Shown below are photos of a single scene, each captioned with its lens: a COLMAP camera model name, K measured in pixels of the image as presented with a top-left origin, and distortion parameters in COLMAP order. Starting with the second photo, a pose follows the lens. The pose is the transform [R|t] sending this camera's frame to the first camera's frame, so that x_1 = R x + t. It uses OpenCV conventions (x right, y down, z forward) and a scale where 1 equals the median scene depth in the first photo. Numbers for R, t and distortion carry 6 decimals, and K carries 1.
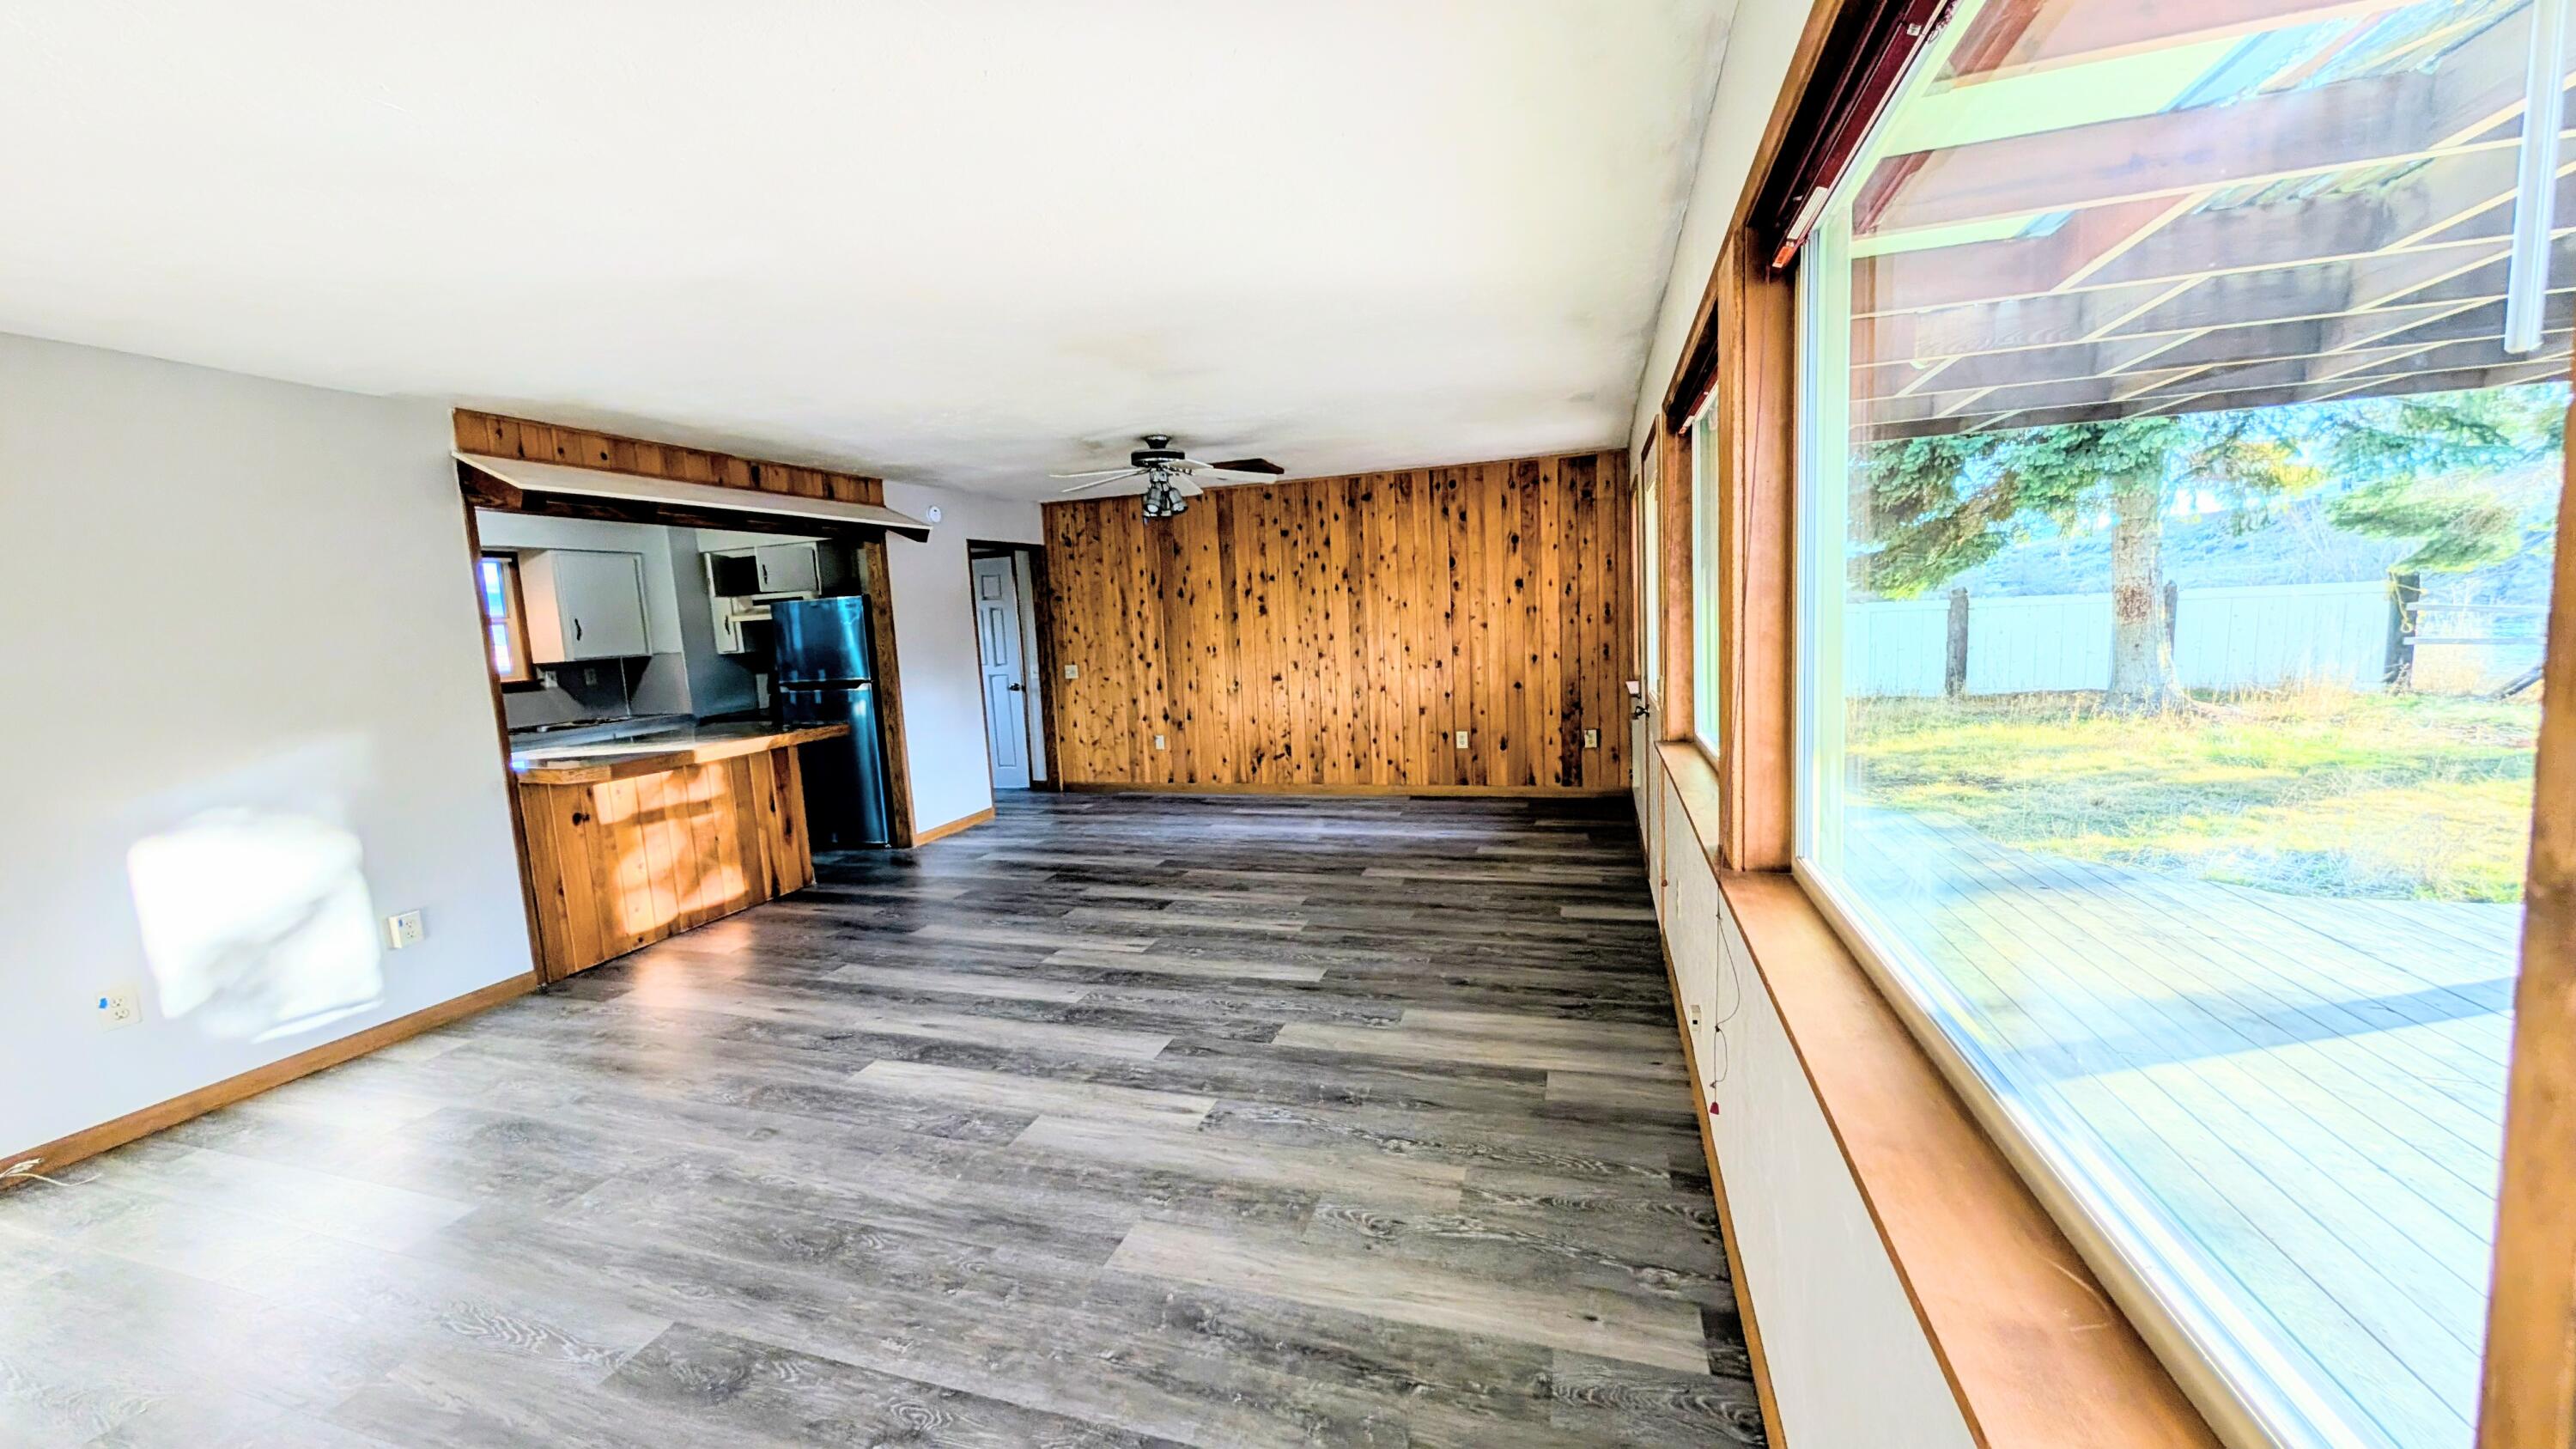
lens RADIAL K [[948.5, 0, 1279.7], [0, 948.5, 725.5], [0, 0, 1]] dist [-0.002241, 0.000111]
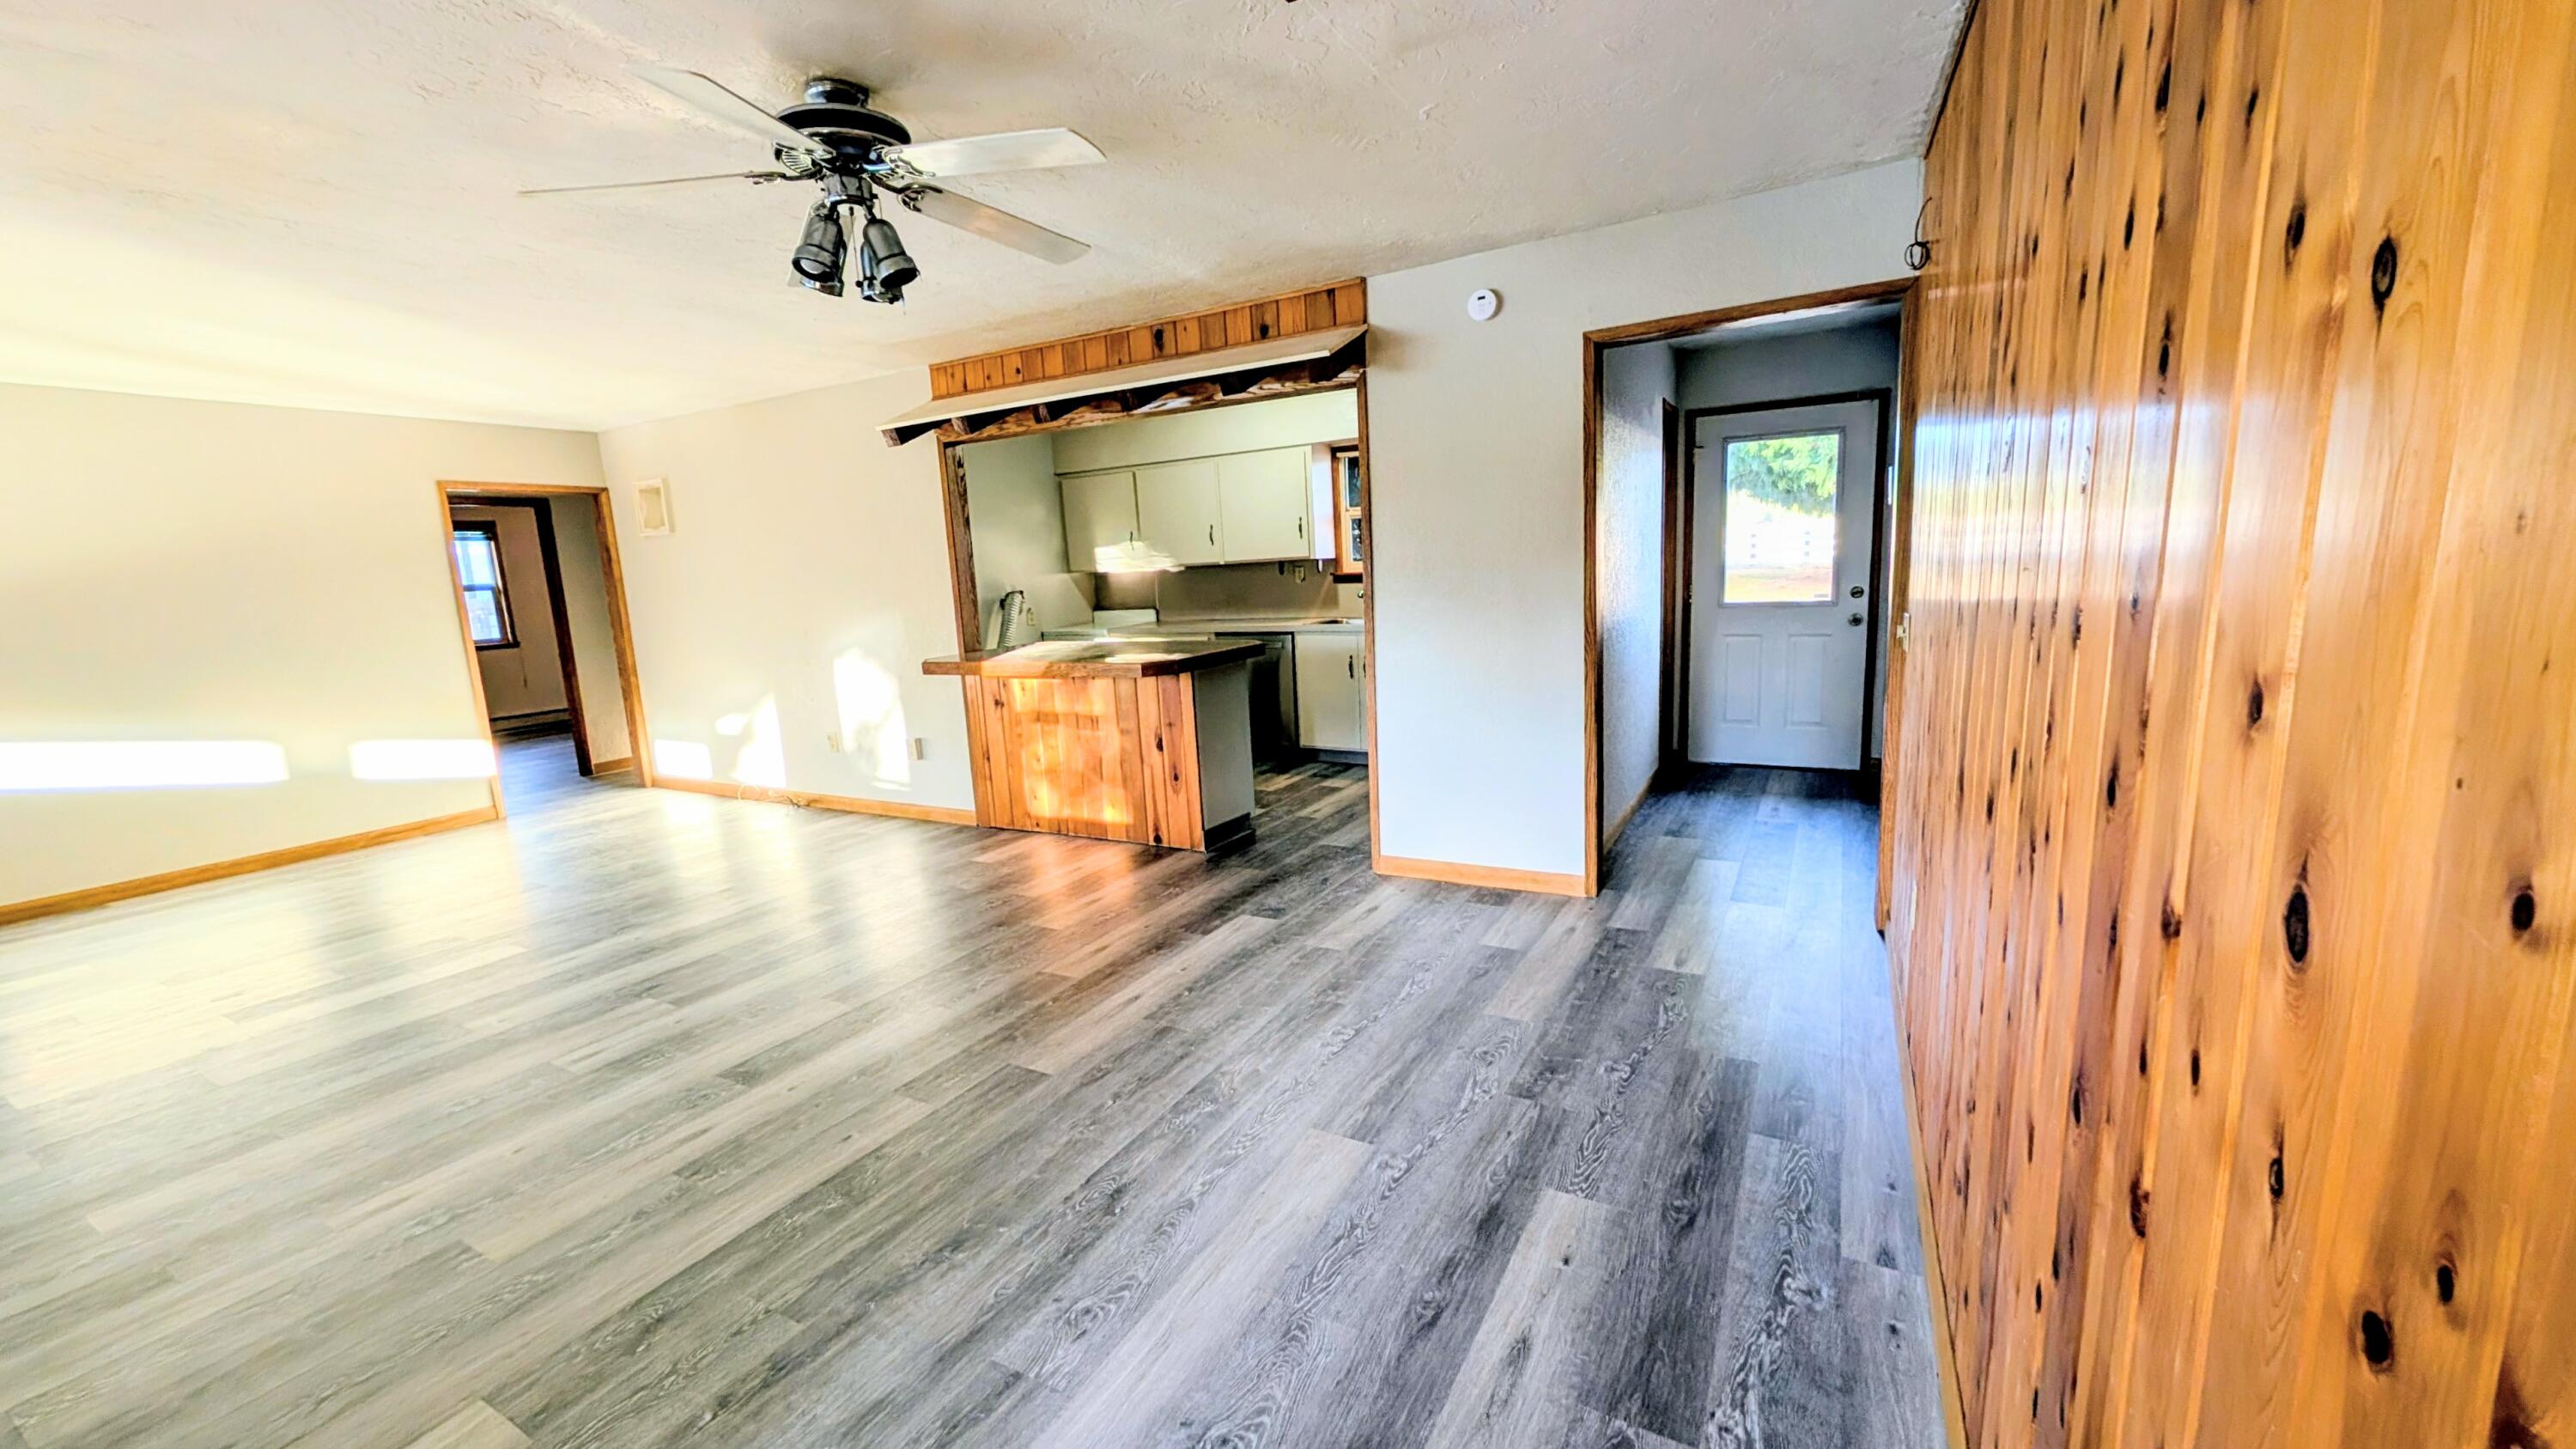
lens RADIAL K [[948.5, 0, 1268.4], [0, 948.5, 727.8], [0, 0, 1]] dist [-0.002241, 0.000111]
pose [[-0.178254, 0.222745, -0.958442, 0.224540], [-0.057622, 0.970007, 0.236149, -0.113513], [0.982296, 0.097322, -0.160072, 1.009570]]
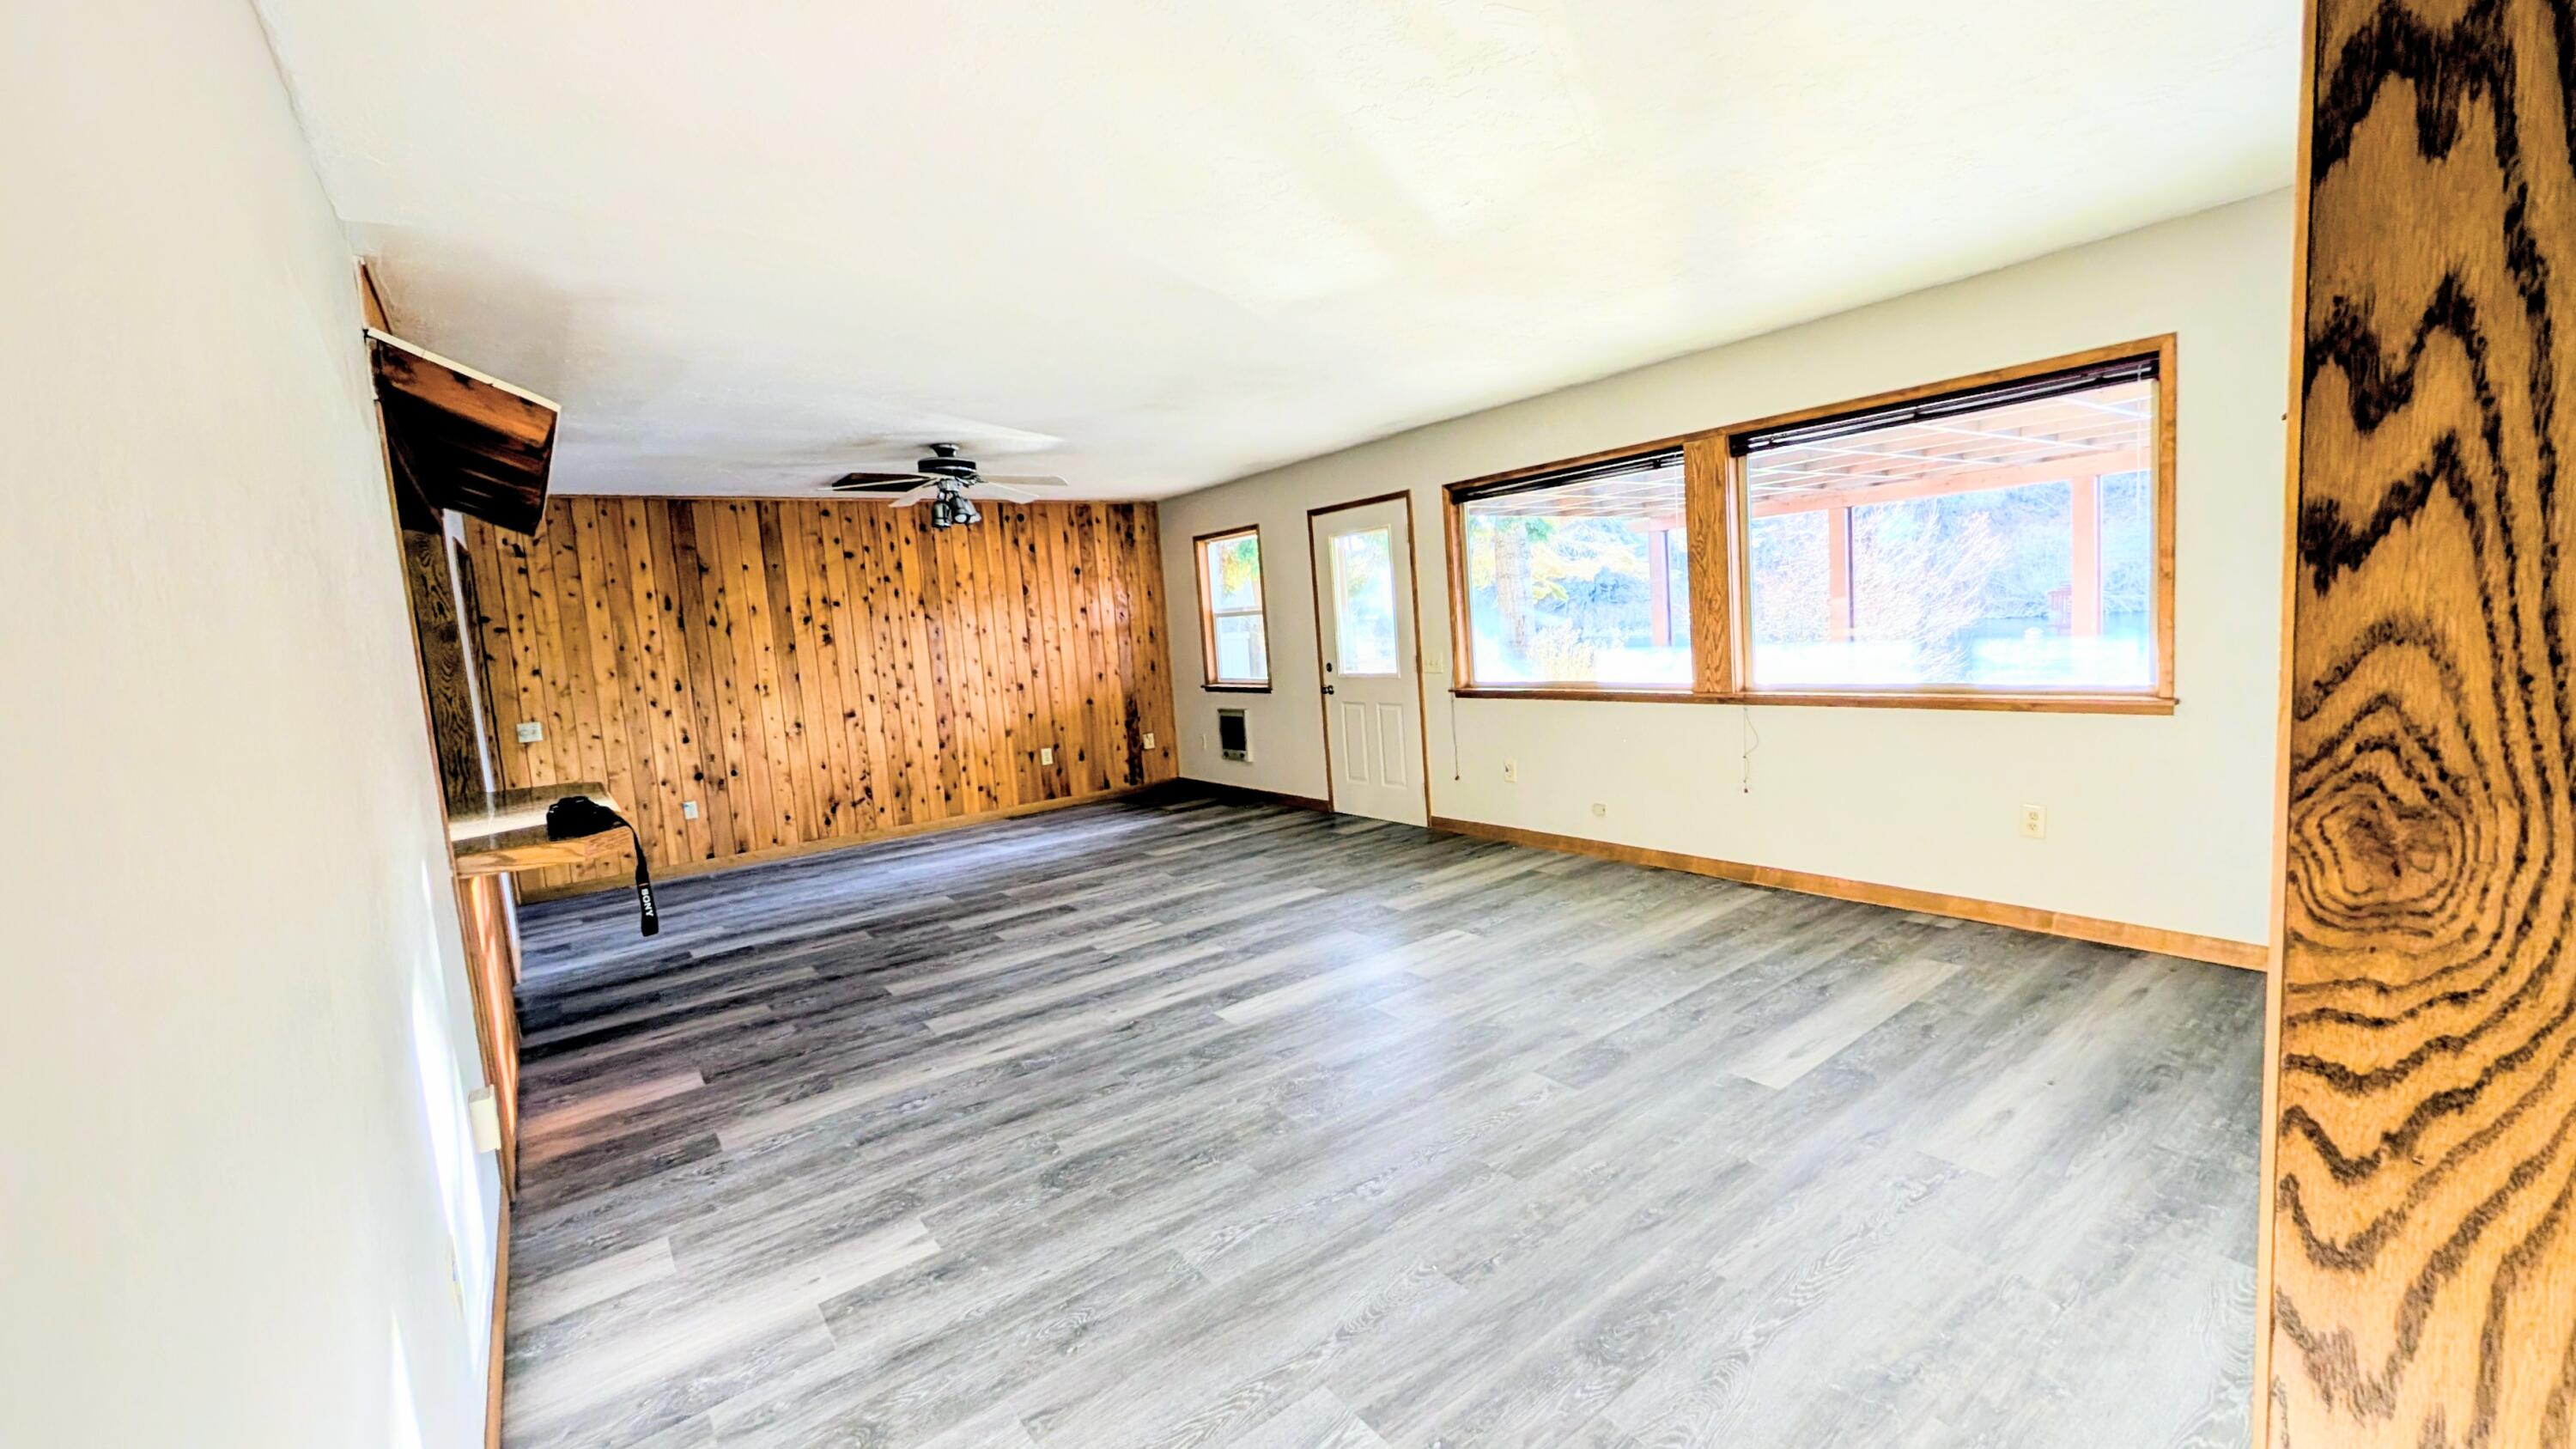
lens RADIAL K [[1039.0, 0, 1298.1], [0, 1039.0, 722.5], [0, 0, 1]] dist [0.000465, -0.000070]
pose [[0.570871, -0.075686, 0.817544, -0.644476], [0.138289, 0.990380, -0.004877, 0.023889], [-0.809310, 0.115842, 0.575846, 0.104525]]
